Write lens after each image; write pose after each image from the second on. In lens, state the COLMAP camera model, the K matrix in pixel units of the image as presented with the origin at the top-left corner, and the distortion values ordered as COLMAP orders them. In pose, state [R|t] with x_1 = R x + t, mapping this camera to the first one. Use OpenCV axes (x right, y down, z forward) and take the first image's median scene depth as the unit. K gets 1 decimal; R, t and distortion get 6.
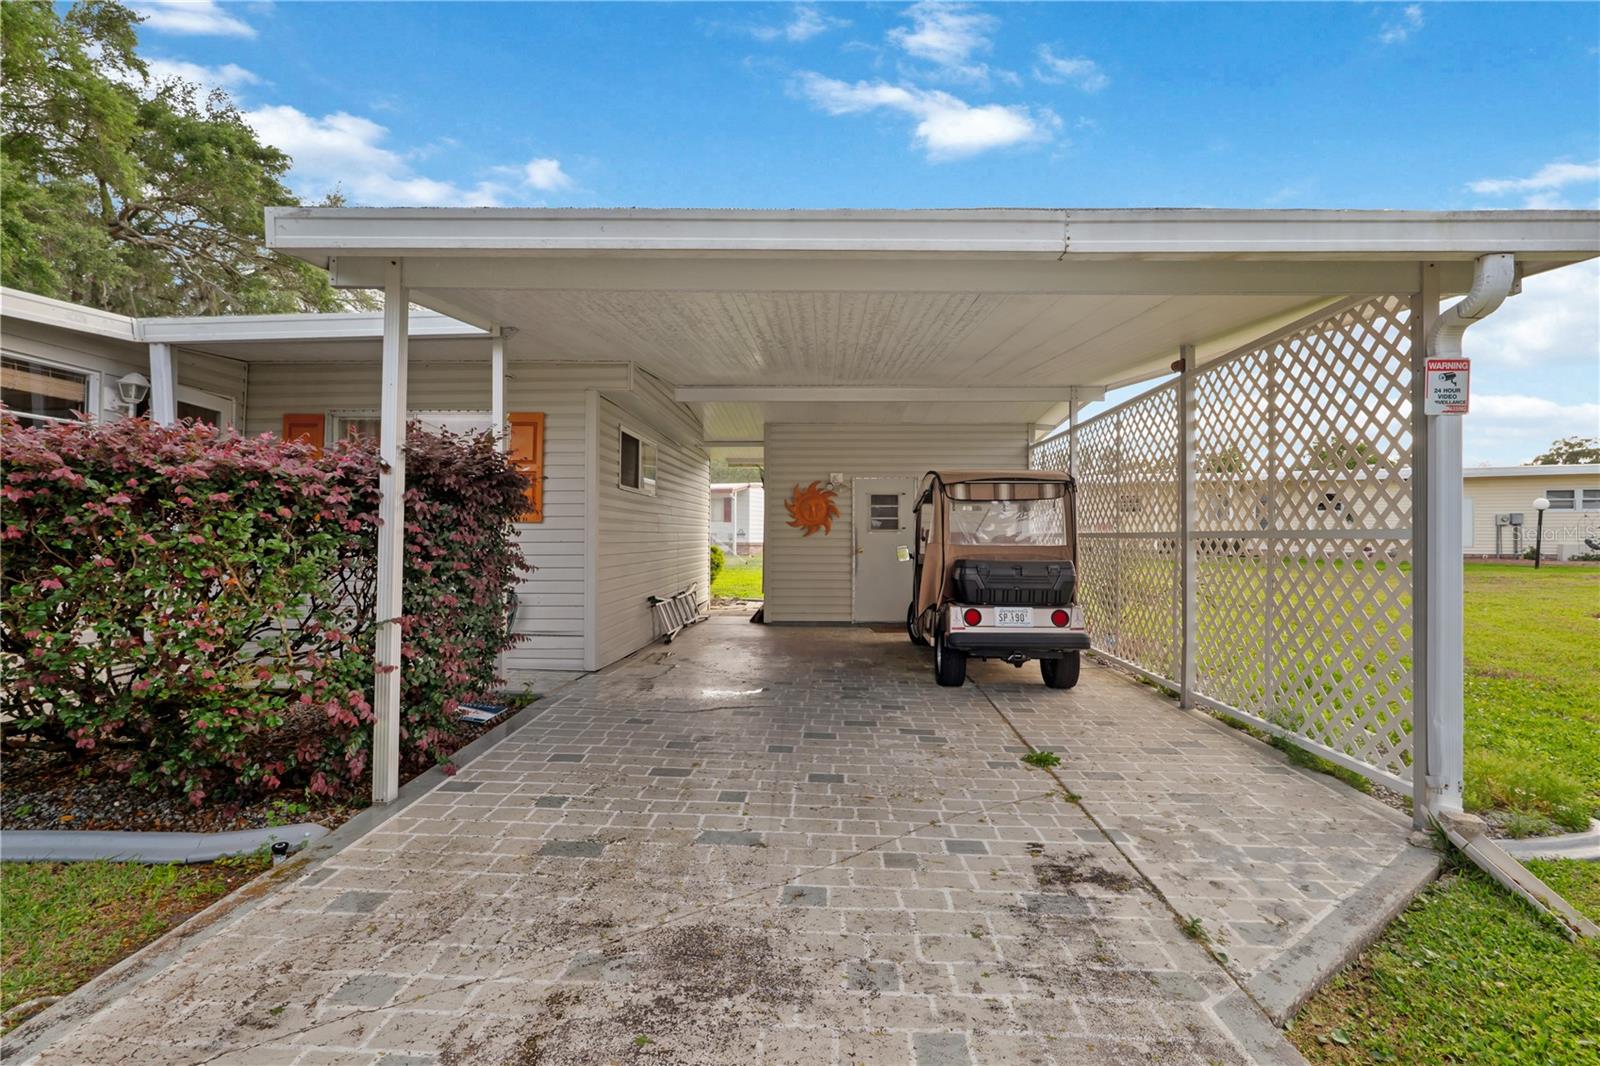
lens RADIAL K [[740.1, 0, 802.8], [0, 740.1, 532.0], [0, 0, 1]] dist [-0.011179, 0.001913]
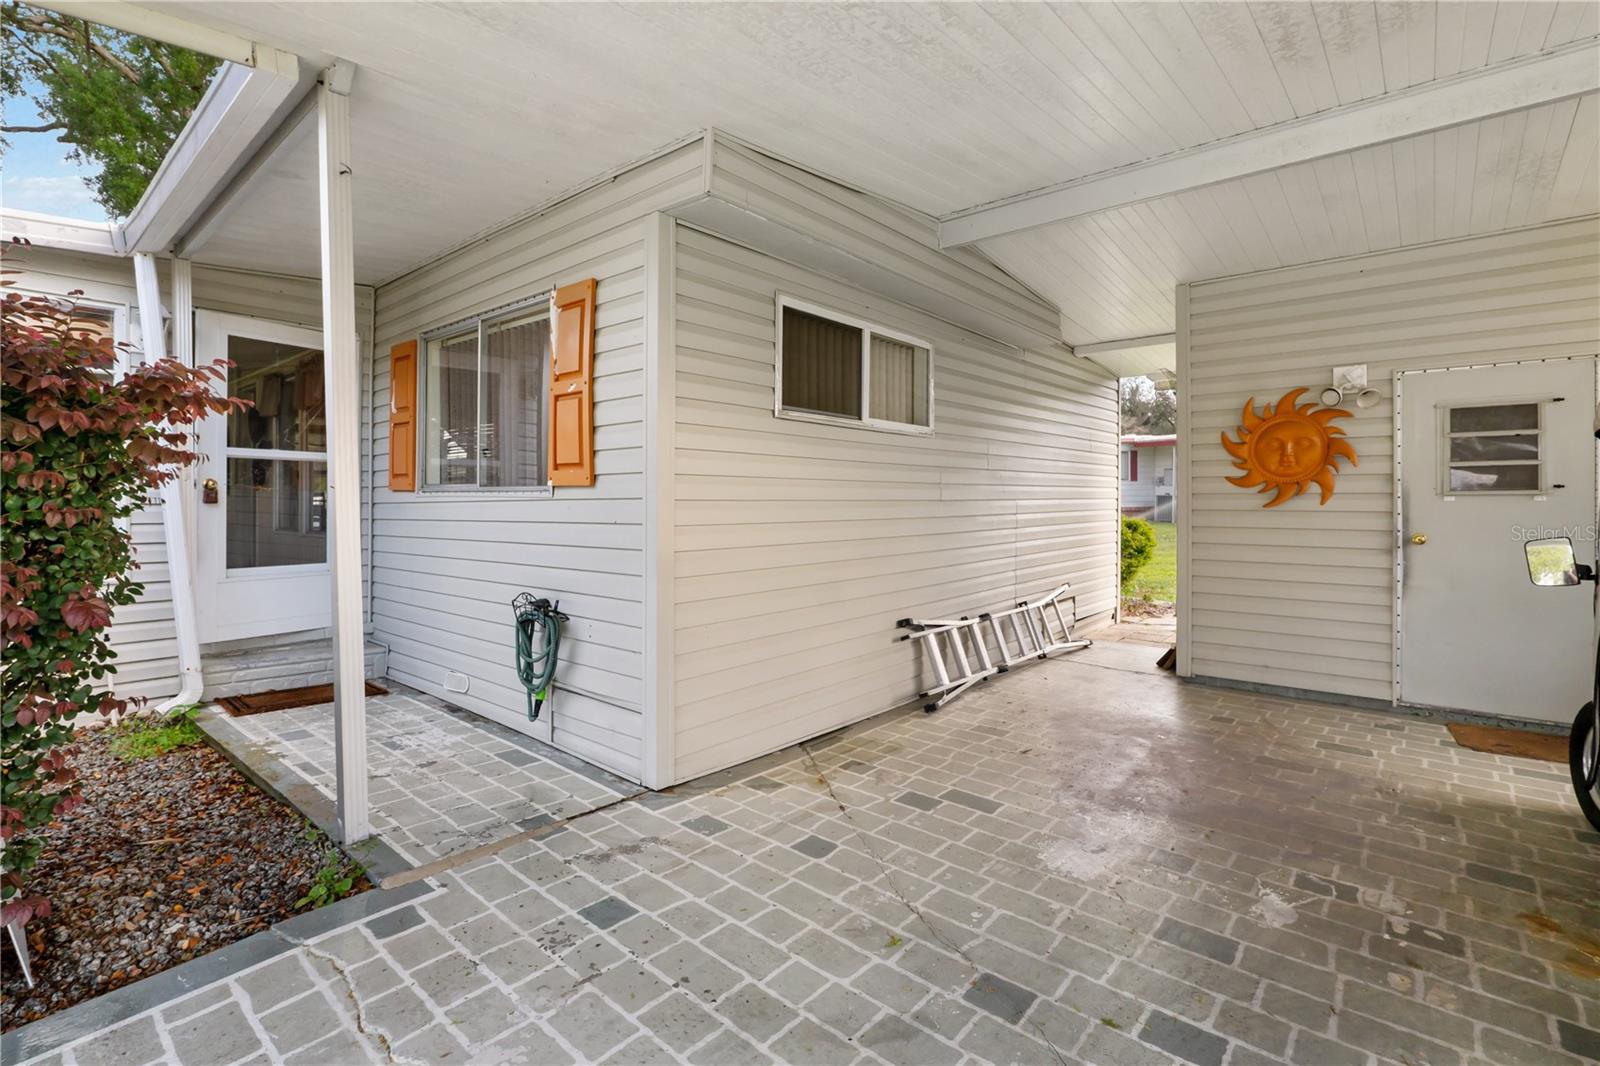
lens RADIAL K [[740.1, 0, 813.0], [0, 740.1, 502.2], [0, 0, 1]] dist [-0.011179, 0.001913]
pose [[0.786222, -0.001040, -0.617943, 0.065517], [0.007000, 0.999949, 0.007223, -0.002350], [0.617904, -0.010005, 0.786190, 0.446156]]
